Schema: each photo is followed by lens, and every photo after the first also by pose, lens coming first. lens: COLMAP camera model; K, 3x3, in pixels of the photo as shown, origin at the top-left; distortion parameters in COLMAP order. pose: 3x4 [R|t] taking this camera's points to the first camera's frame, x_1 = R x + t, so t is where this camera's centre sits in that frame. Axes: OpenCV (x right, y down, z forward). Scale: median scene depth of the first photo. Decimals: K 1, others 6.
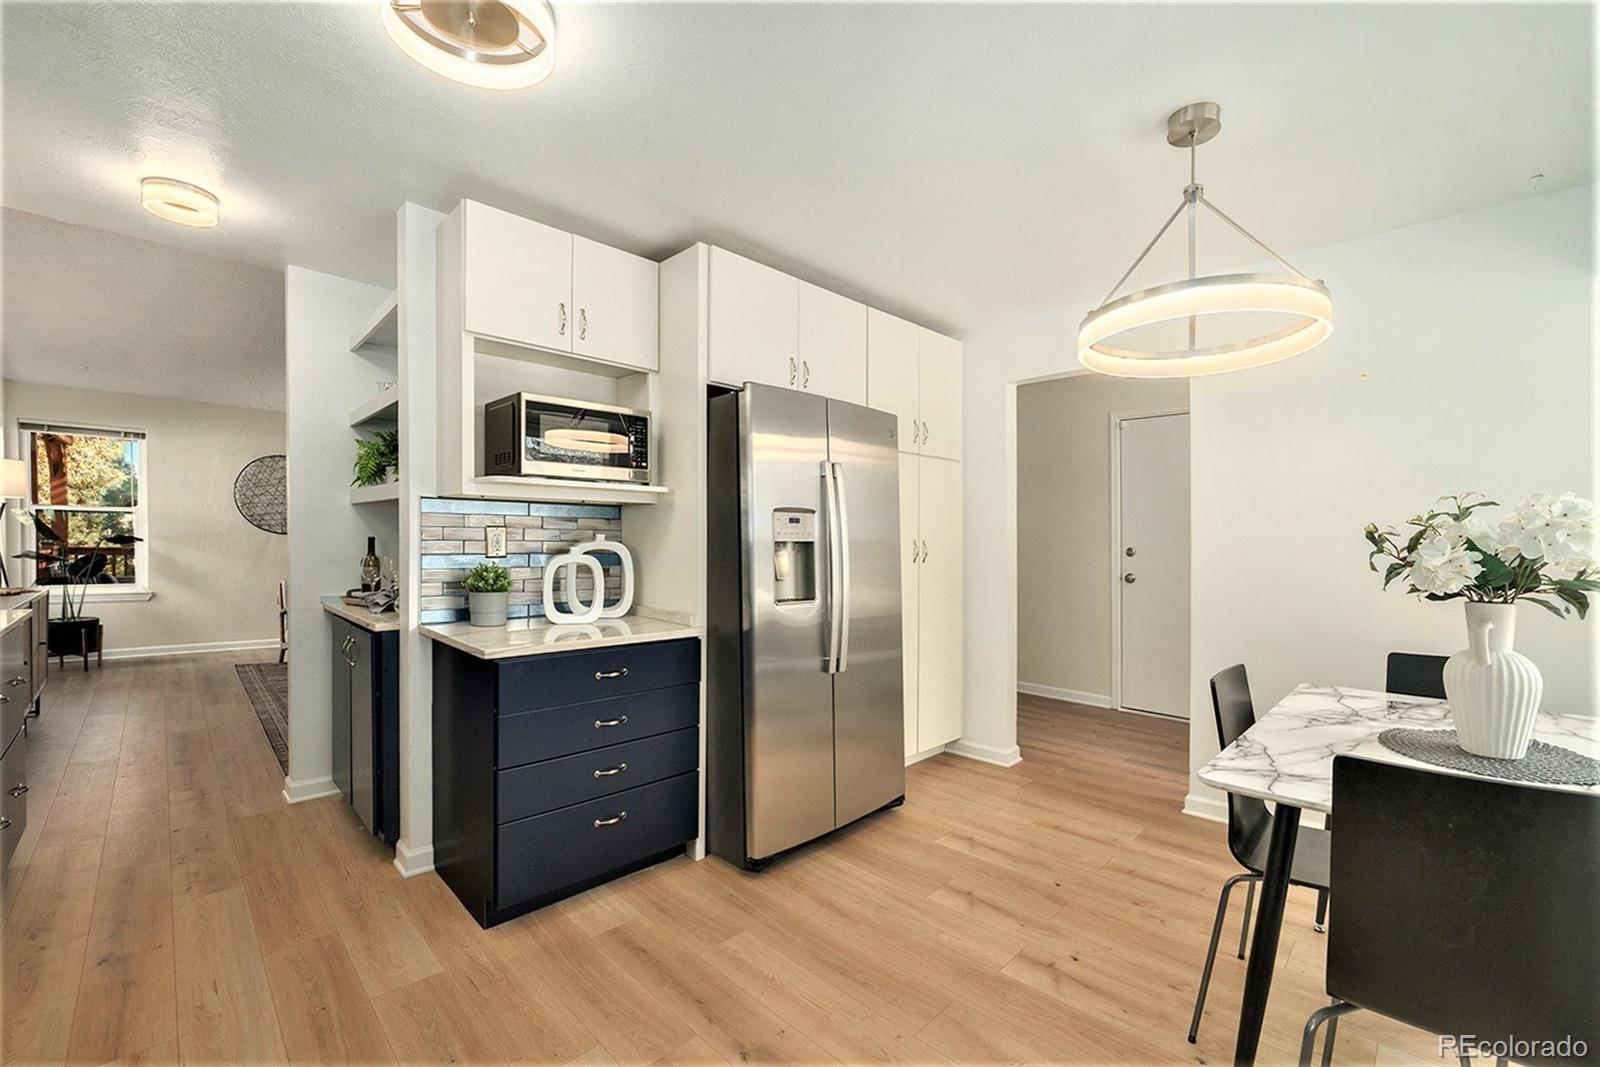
lens RADIAL K [[656.0, 0, 807.1], [0, 656.0, 540.4], [0, 0, 1]] dist [-0.008946, 0.000056]
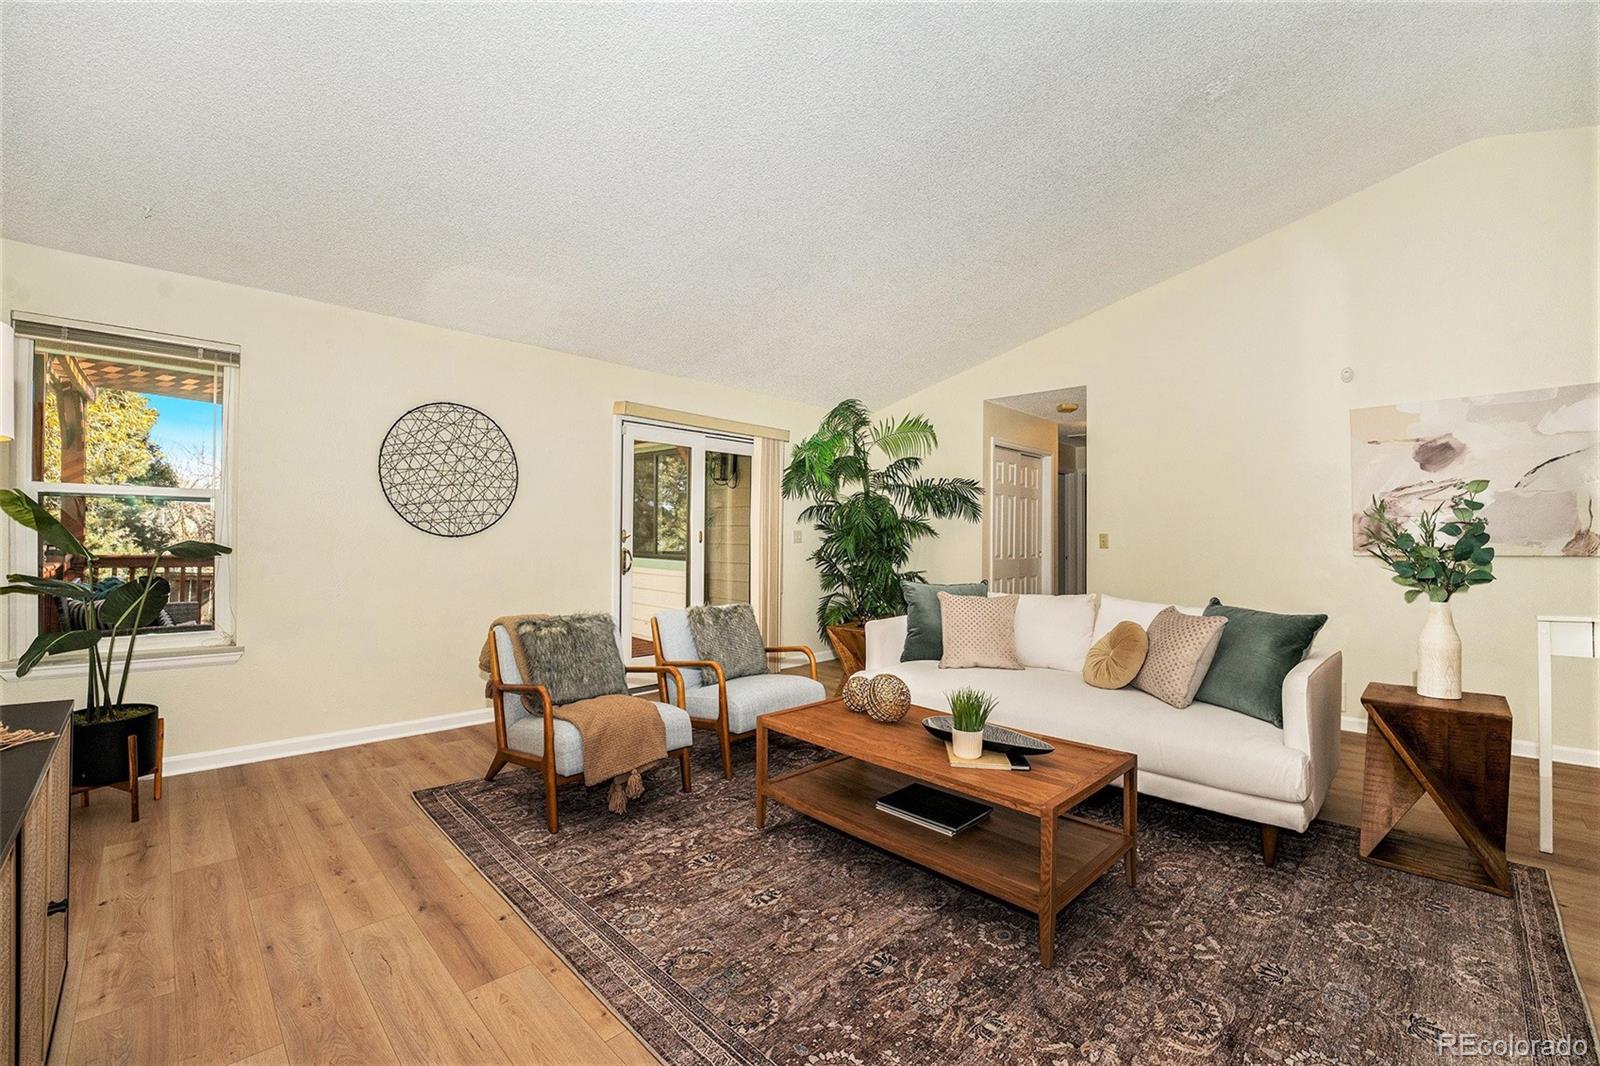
lens RADIAL K [[656.0, 0, 801.7], [0, 656.0, 531.5], [0, 0, 1]] dist [-0.008946, 0.000056]
pose [[0.999950, 0.006388, -0.007701, -0.577711], [-0.006507, 0.999858, -0.015526, -0.007006], [0.007601, 0.015576, 0.999850, 0.488667]]
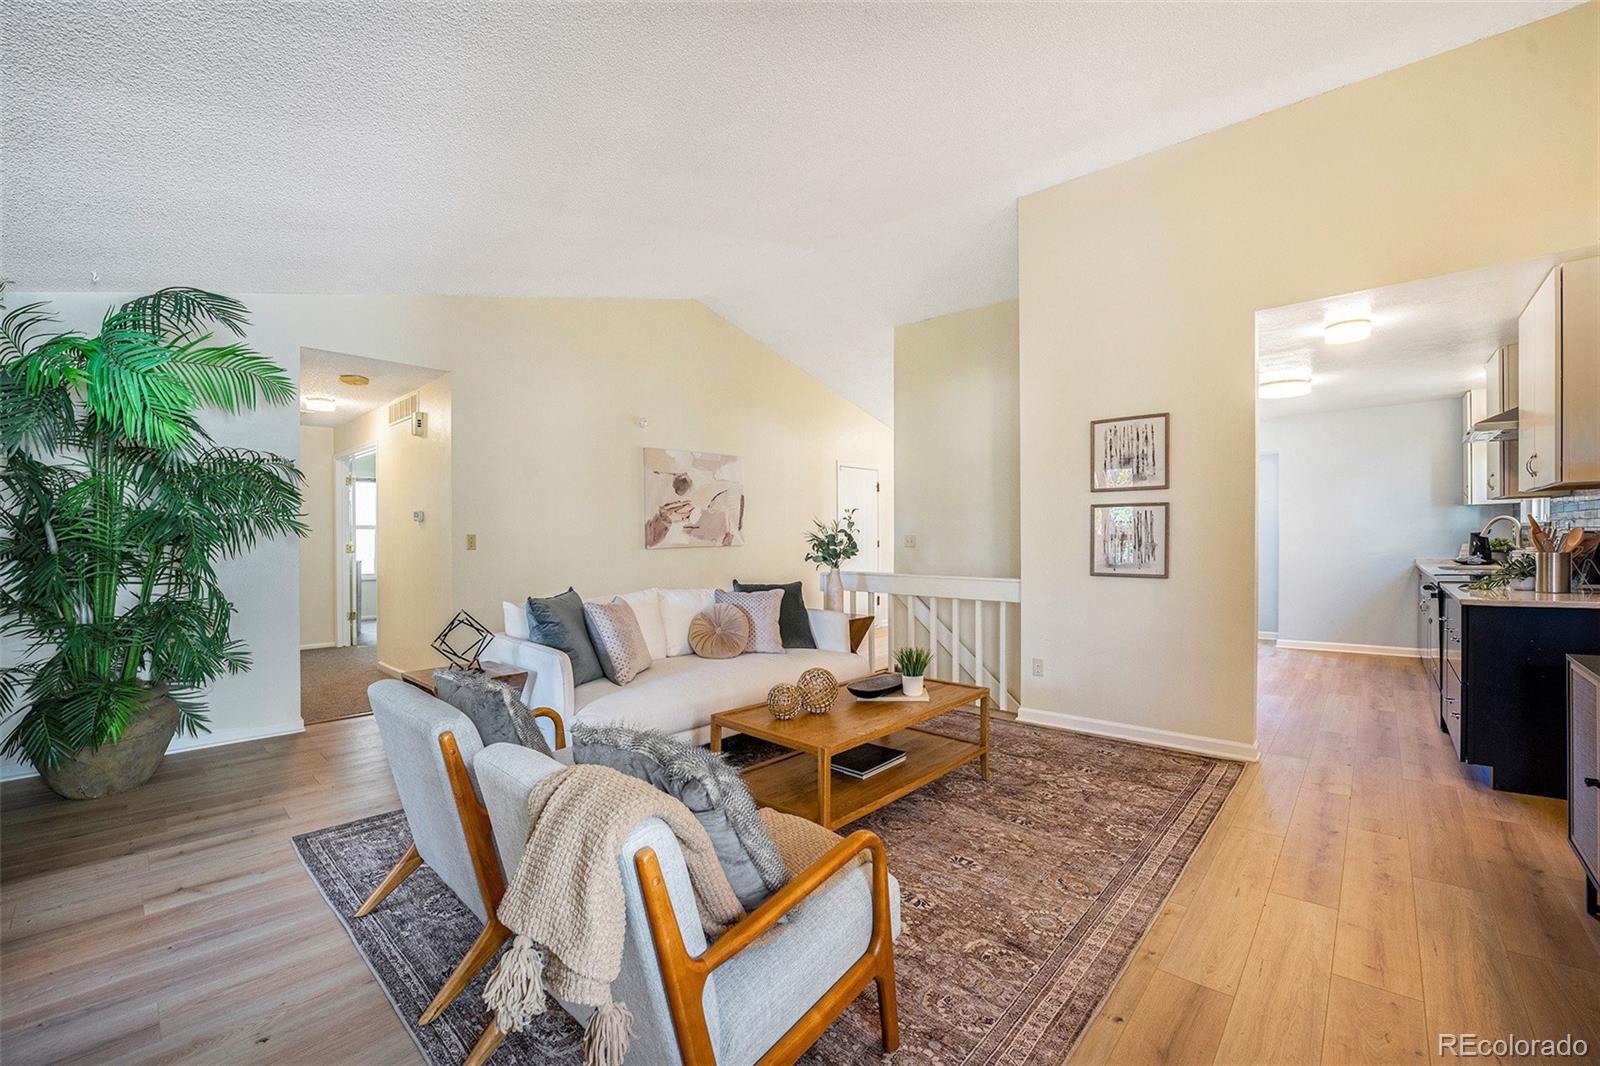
lens RADIAL K [[656.0, 0, 794.6], [0, 656.0, 540.0], [0, 0, 1]] dist [-0.008946, 0.000056]
pose [[-0.057583, -0.001415, 0.998340, -1.022207], [-0.012888, 0.999917, 0.000674, -0.010849], [-0.998258, -0.012828, -0.057596, 1.009957]]
